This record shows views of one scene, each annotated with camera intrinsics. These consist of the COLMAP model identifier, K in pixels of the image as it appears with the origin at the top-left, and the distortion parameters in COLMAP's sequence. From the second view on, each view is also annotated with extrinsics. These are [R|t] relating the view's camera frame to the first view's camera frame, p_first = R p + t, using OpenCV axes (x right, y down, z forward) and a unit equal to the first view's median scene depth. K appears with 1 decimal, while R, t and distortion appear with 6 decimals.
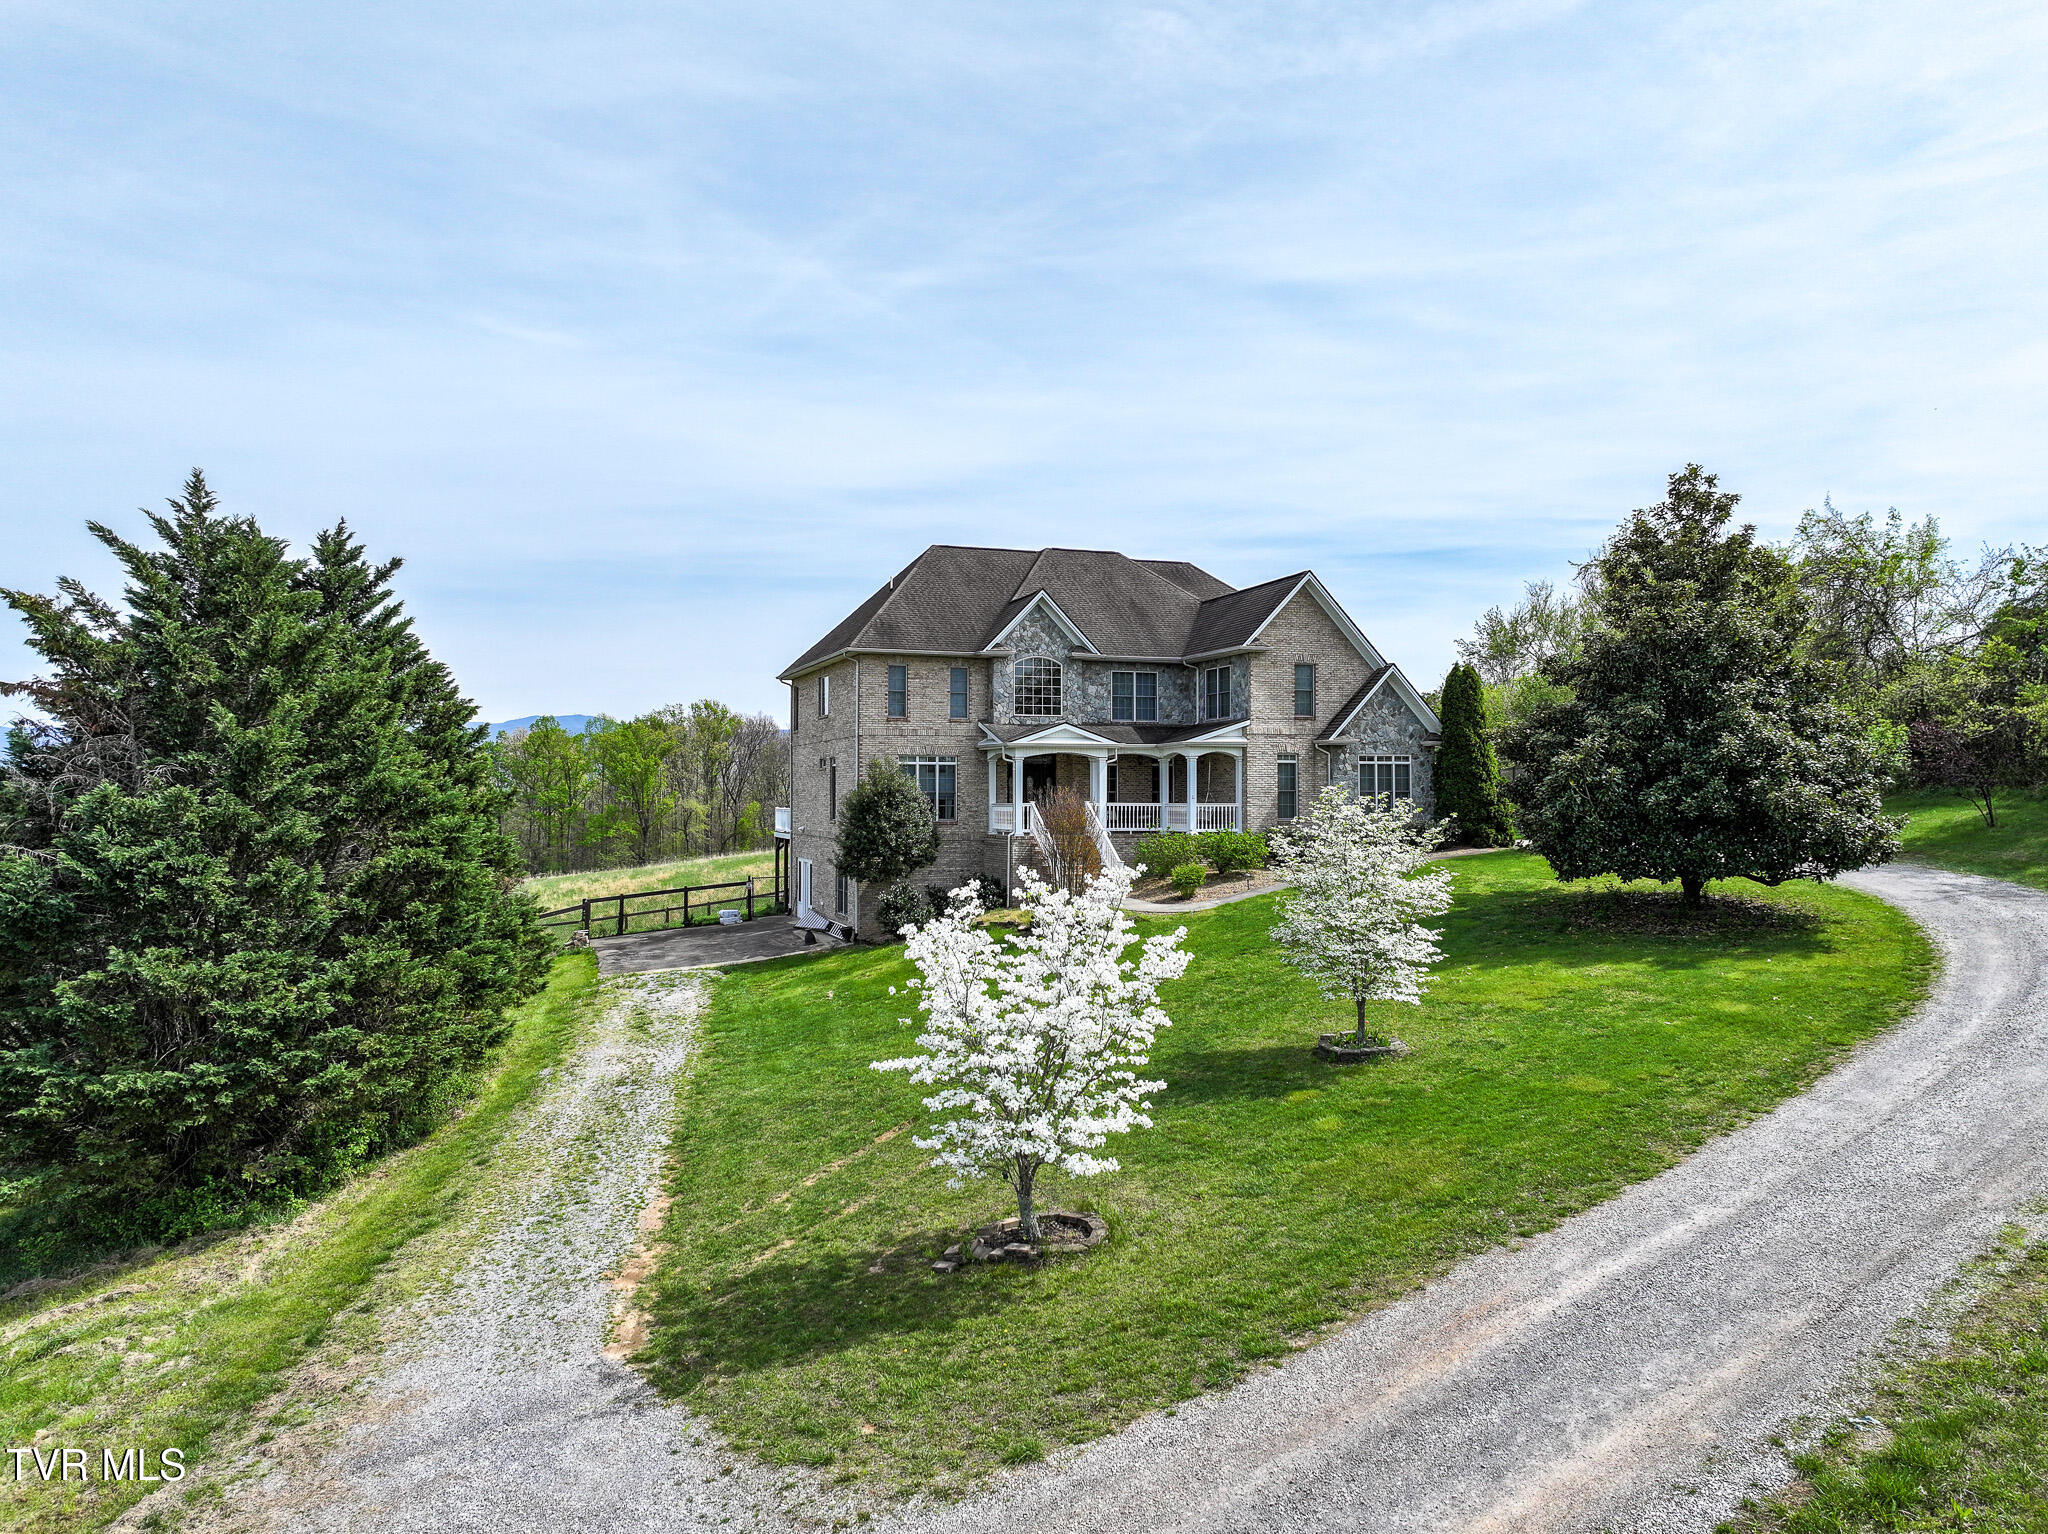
lens RADIAL K [[1441.9, 0, 1032.5], [0, 1441.9, 762.6], [0, 0, 1]] dist [0.006759, 0.008159]
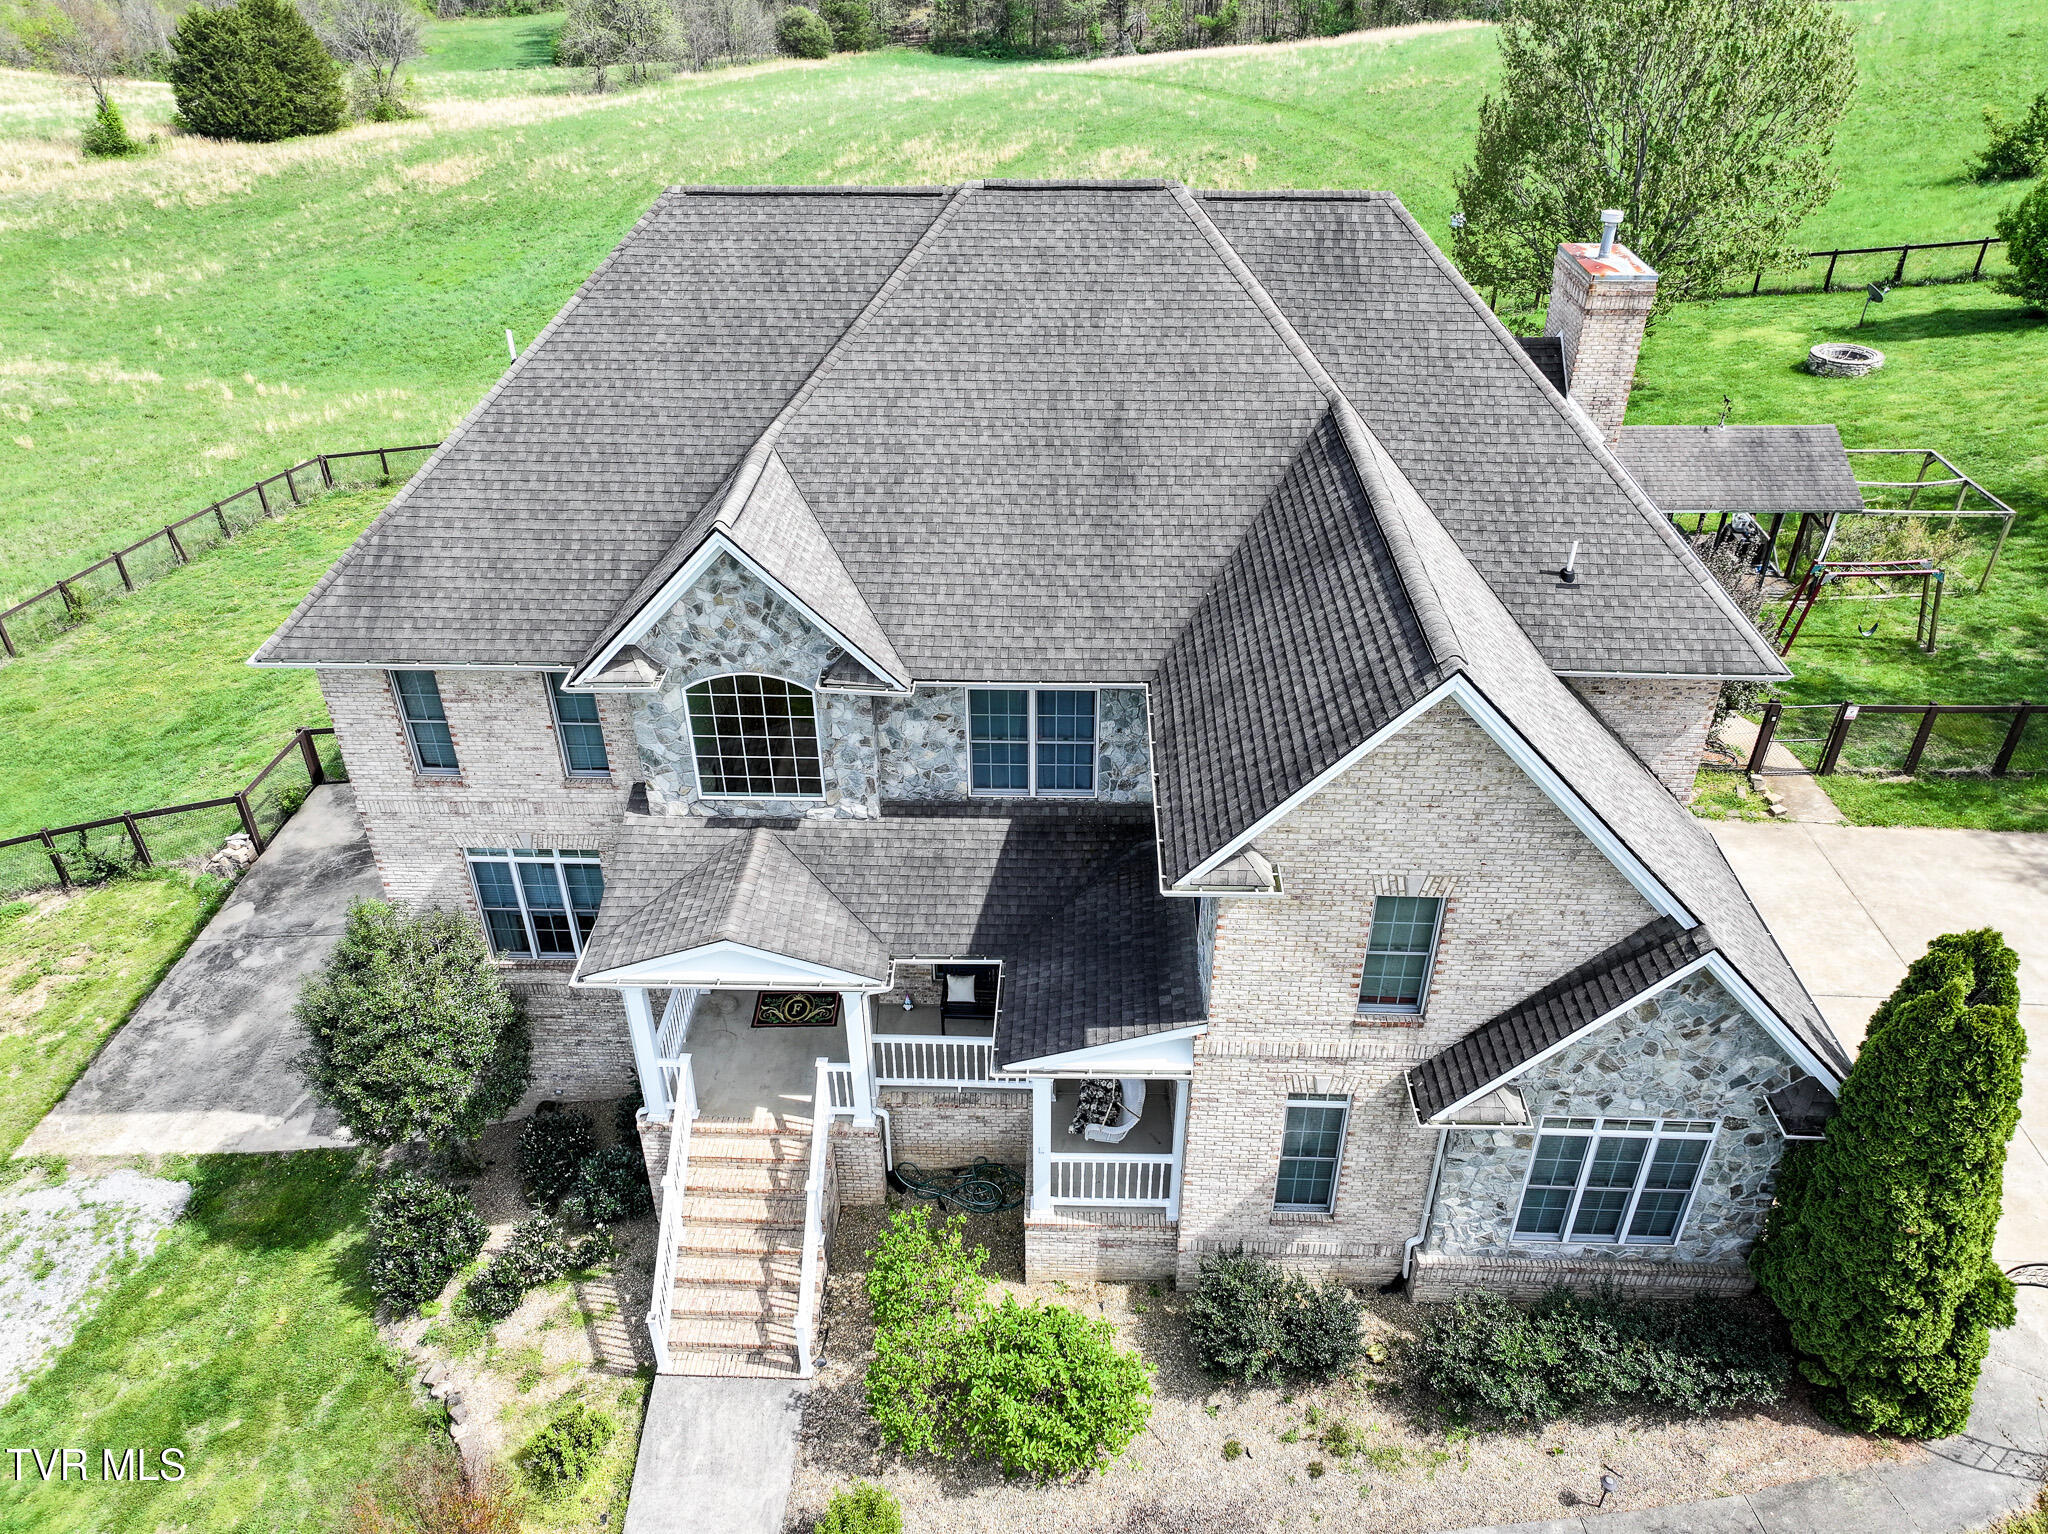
lens RADIAL K [[1441.9, 0, 1032.5], [0, 1441.9, 762.6], [0, 0, 1]] dist [0.006759, 0.008159]
pose [[0.925255, 0.206197, -0.318410, 0.206213], [0.012442, 0.822422, 0.568742, -0.276964], [0.379141, -0.530193, 0.758385, 0.736296]]
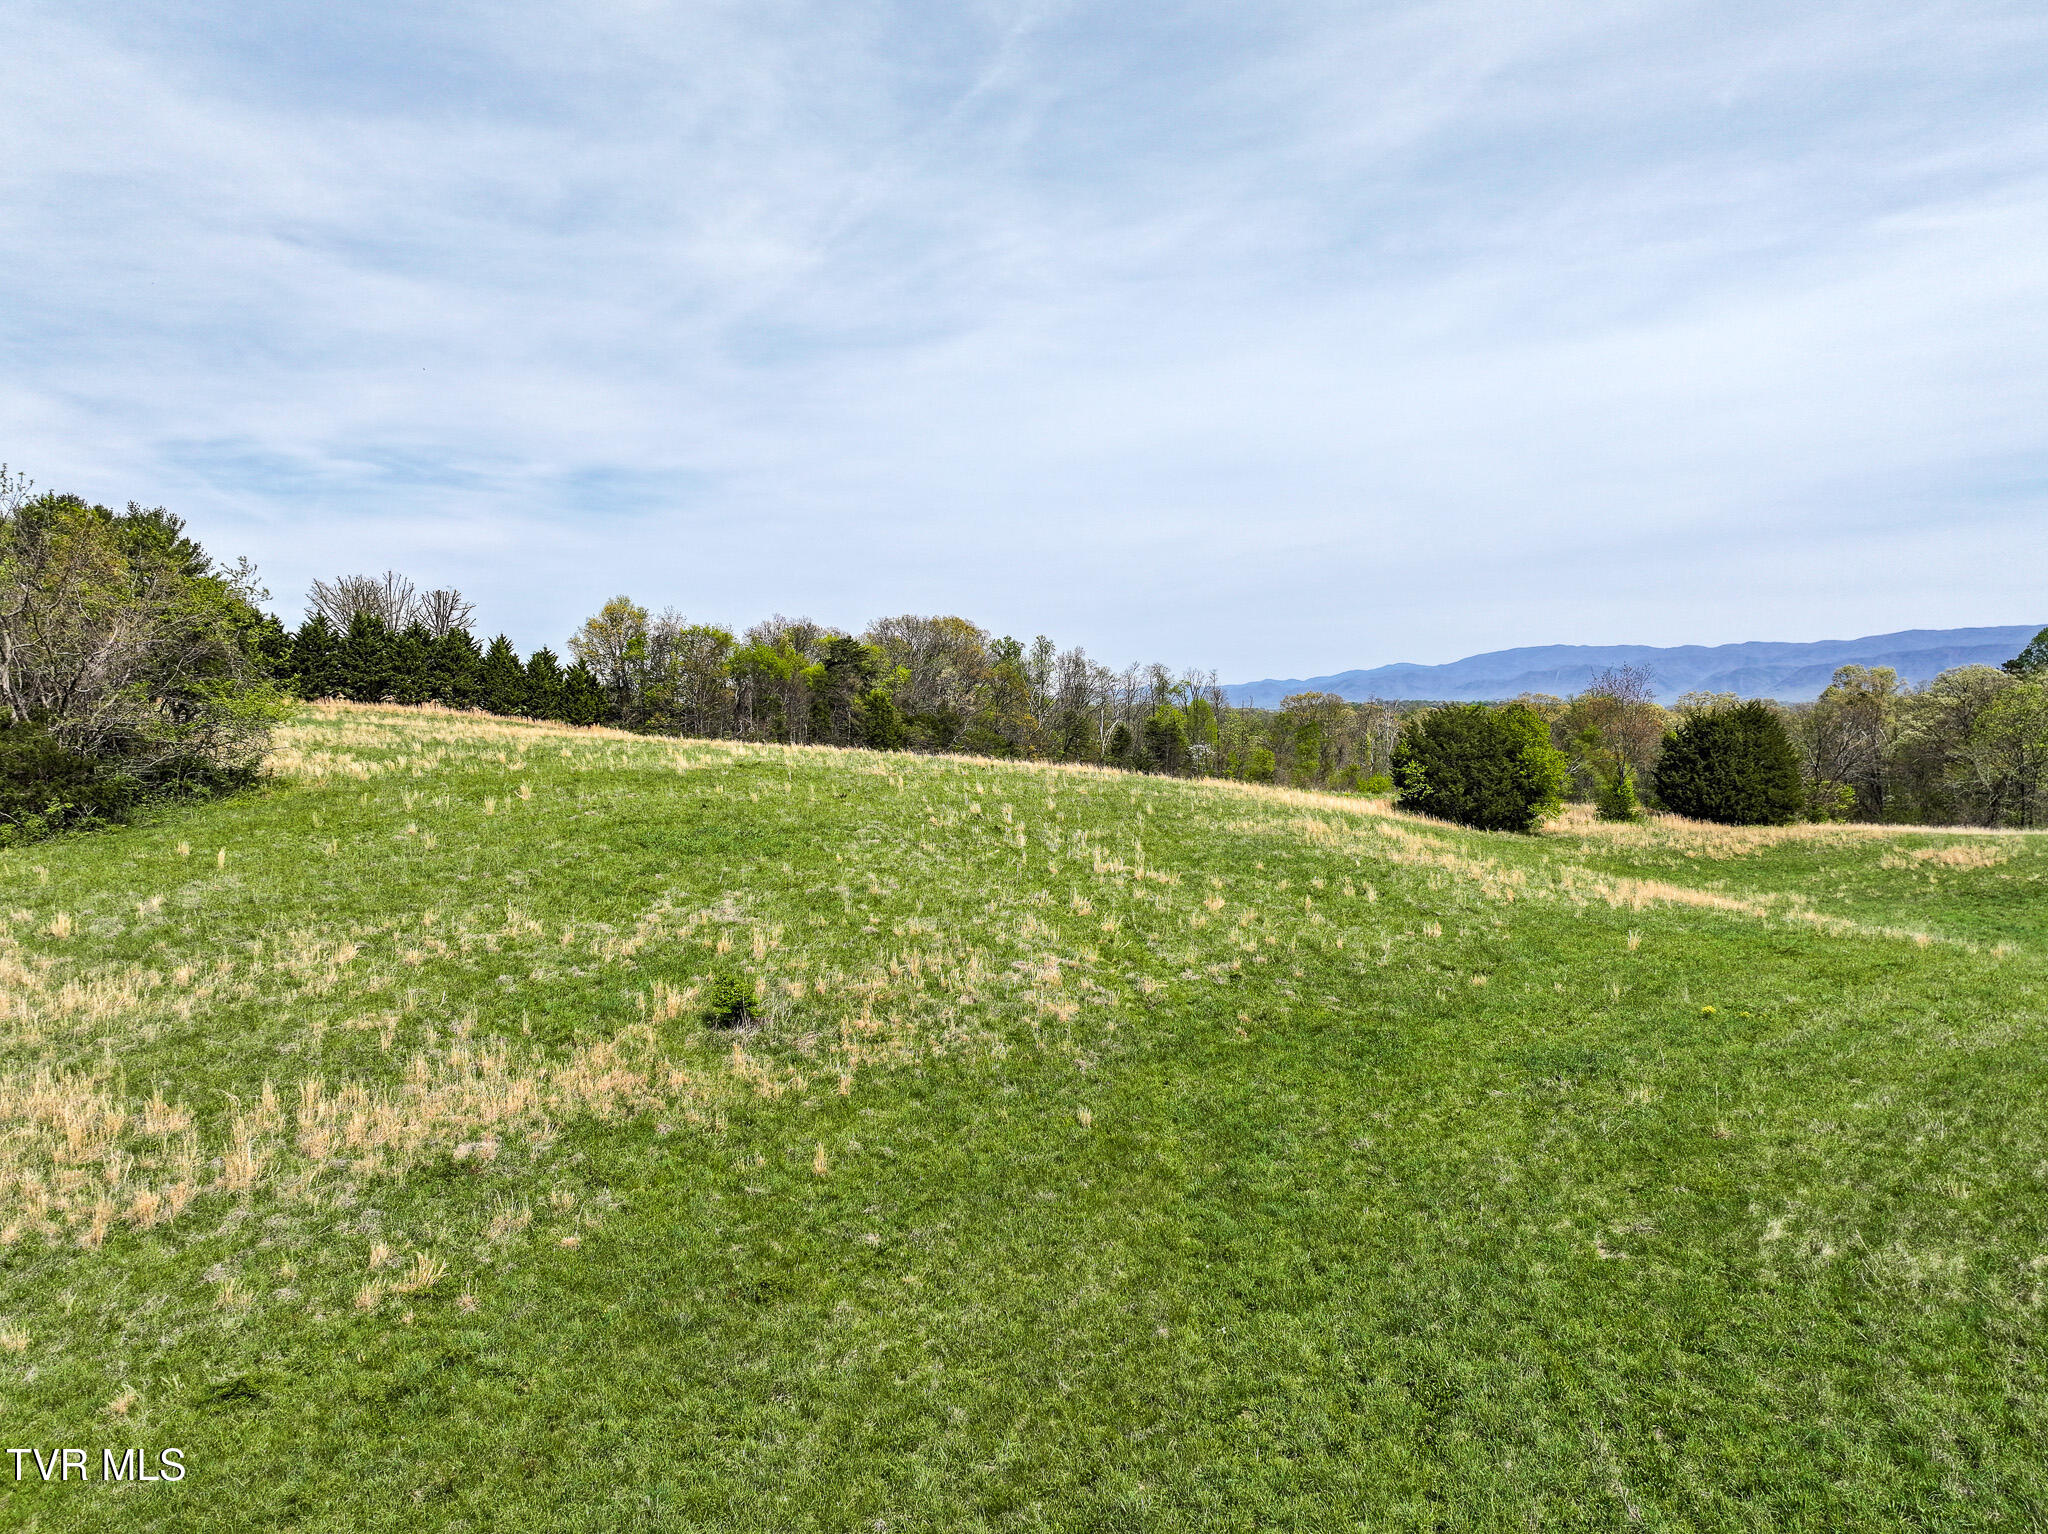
lens RADIAL K [[1458.2, 0, 1024.0], [0, 1458.2, 767.0], [0, 0, 1]] dist [-0.003810, 0.003176]
pose [[0.510537, 0.030273, -0.859323, -0.561996], [0.024930, 0.998439, 0.049985, 0.022256], [0.859494, -0.046942, 0.508985, 0.240137]]
